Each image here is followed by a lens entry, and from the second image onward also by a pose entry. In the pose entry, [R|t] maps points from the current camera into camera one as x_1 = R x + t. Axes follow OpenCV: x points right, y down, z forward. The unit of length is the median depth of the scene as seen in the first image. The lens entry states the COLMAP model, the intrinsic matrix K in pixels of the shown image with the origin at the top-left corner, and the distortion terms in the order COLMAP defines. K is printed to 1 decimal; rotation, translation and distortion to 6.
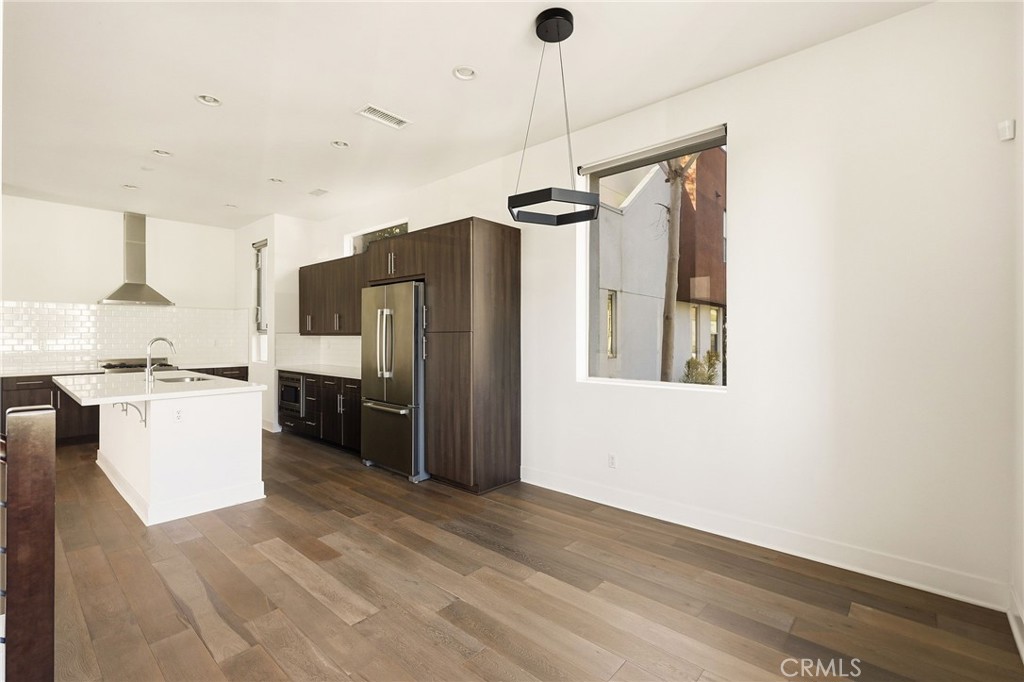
lens RADIAL K [[453.5, 0, 517.2], [0, 453.5, 339.9], [0, 0, 1]] dist [-0.002837, -0.000175]
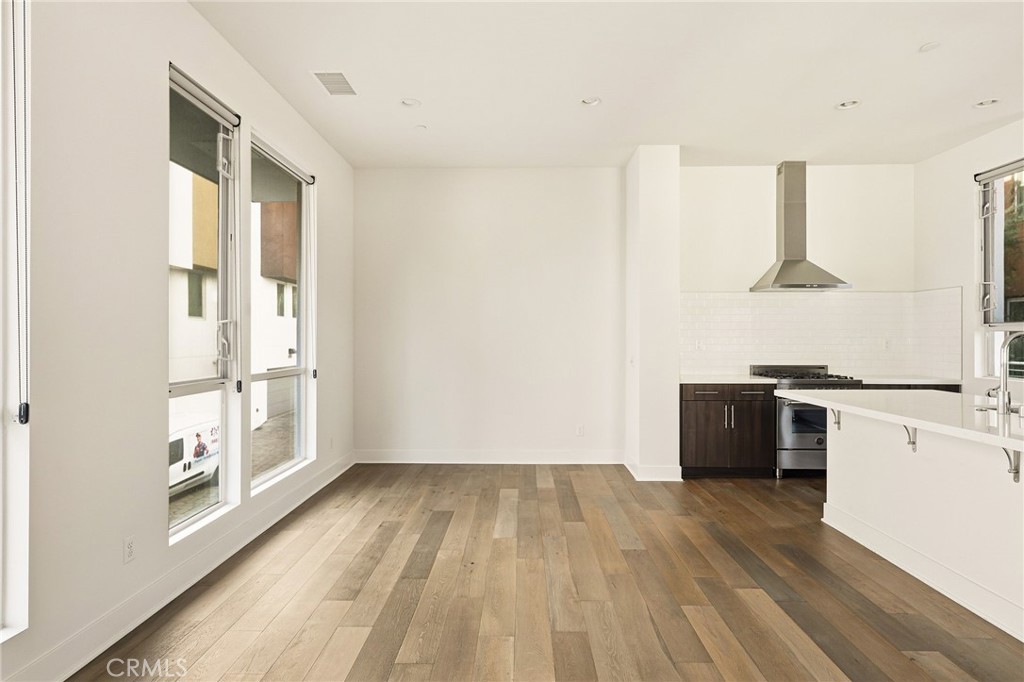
lens RADIAL K [[580.3, 0, 514.2], [0, 580.3, 335.9], [0, 0, 1]] dist [0.000657, 0.002658]
pose [[0.649766, -0.001189, -0.760133, -0.432451], [-0.006636, 0.999952, -0.007237, 0.004459], [0.760105, 0.009746, 0.649727, 0.070896]]
